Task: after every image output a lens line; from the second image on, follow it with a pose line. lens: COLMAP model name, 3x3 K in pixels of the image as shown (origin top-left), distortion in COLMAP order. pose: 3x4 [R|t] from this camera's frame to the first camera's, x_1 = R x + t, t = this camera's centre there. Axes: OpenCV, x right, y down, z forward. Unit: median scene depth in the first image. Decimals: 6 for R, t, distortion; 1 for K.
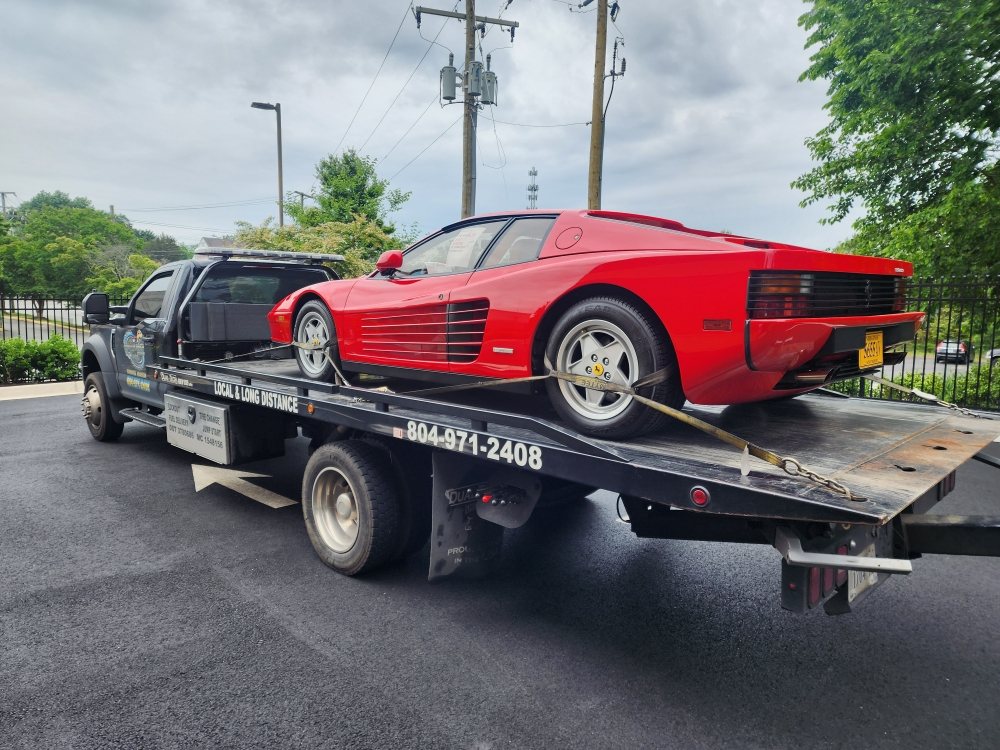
lens RADIAL K [[635.6, 0, 500.0], [0, 635.6, 375.0], [0, 0, 1]] dist [0.110519, -0.112649]
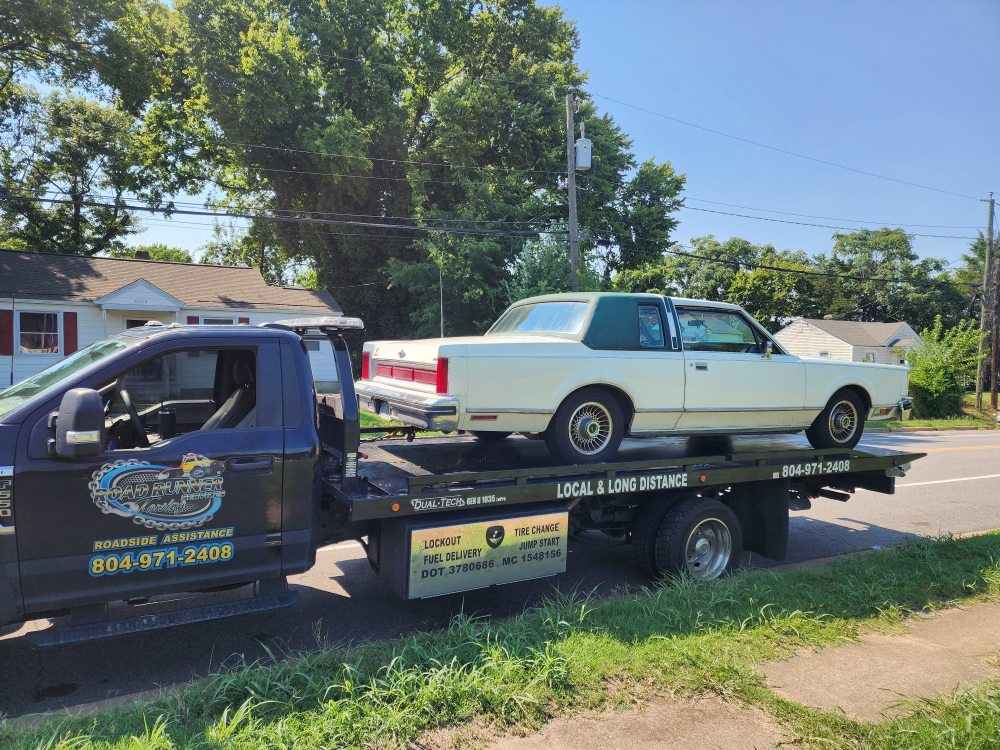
lens RADIAL K [[644.1, 0, 504.2], [0, 644.1, 392.4], [0, 0, 1]] dist [0.114979, -0.129088]
pose [[0.281939, -0.055325, 0.957836, -2.140806], [0.076010, 0.996486, 0.035184, -0.253182], [-0.956417, 0.062885, 0.285154, 1.300096]]
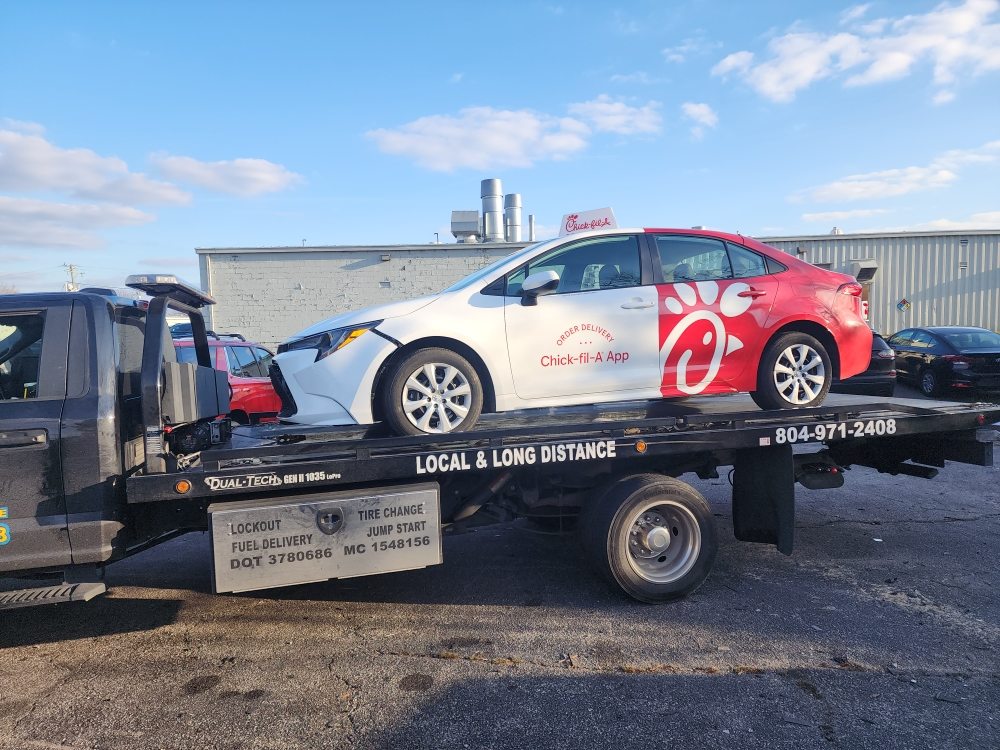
lens RADIAL K [[635.6, 0, 500.0], [0, 635.6, 375.0], [0, 0, 1]] dist [0.110519, -0.112649]
pose [[0.530759, -0.062733, 0.845198, -1.628827], [0.137381, 0.990436, -0.012758, -0.098868], [-0.836314, 0.122886, 0.534301, 0.828212]]
